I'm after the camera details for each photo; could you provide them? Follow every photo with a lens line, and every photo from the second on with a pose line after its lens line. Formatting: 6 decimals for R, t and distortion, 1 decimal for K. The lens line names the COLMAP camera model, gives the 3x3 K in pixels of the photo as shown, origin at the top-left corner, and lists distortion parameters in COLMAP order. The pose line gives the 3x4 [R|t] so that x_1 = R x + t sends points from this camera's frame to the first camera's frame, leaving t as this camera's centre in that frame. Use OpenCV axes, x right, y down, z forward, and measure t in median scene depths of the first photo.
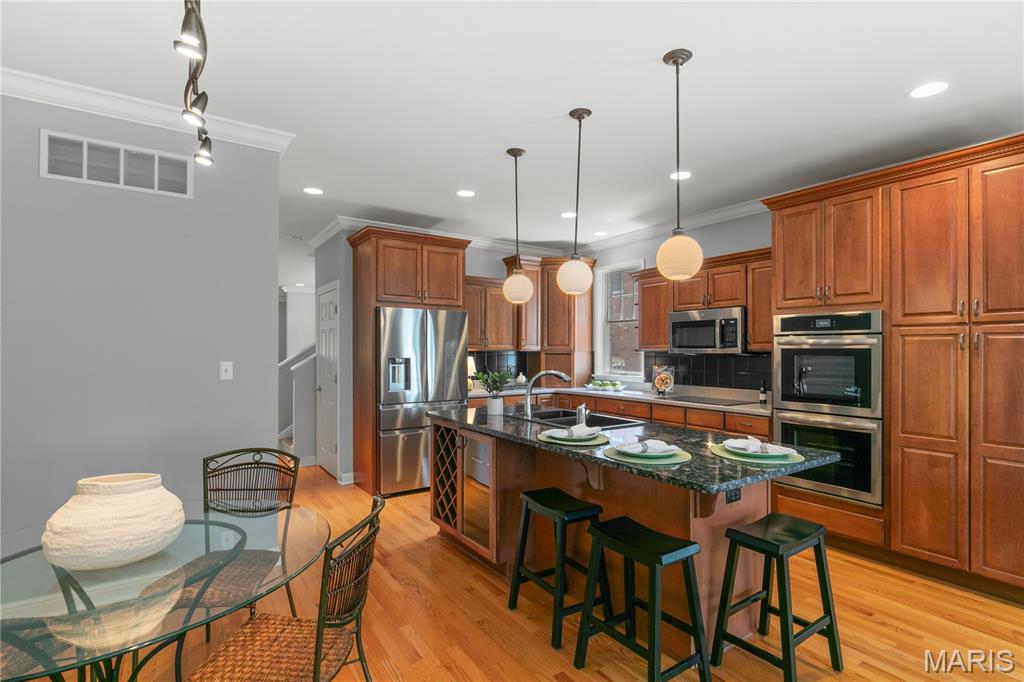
lens RADIAL K [[493.6, 0, 512.0], [0, 493.6, 346.9], [0, 0, 1]] dist [0.006044, 0.000676]
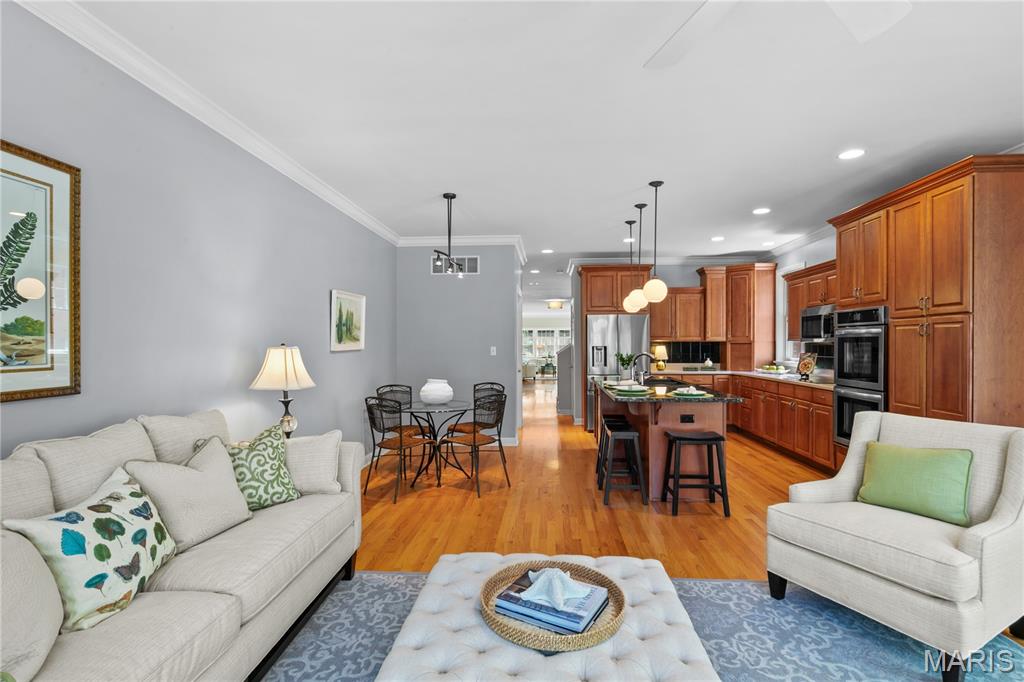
lens RADIAL K [[493.6, 0, 511.7], [0, 493.6, 342.3], [0, 0, 1]] dist [0.006044, 0.000676]
pose [[0.776676, -0.007083, -0.629860, 0.592832], [0.009607, 0.999954, 0.000601, 0.006692], [0.629827, -0.006517, 0.776708, -0.440084]]
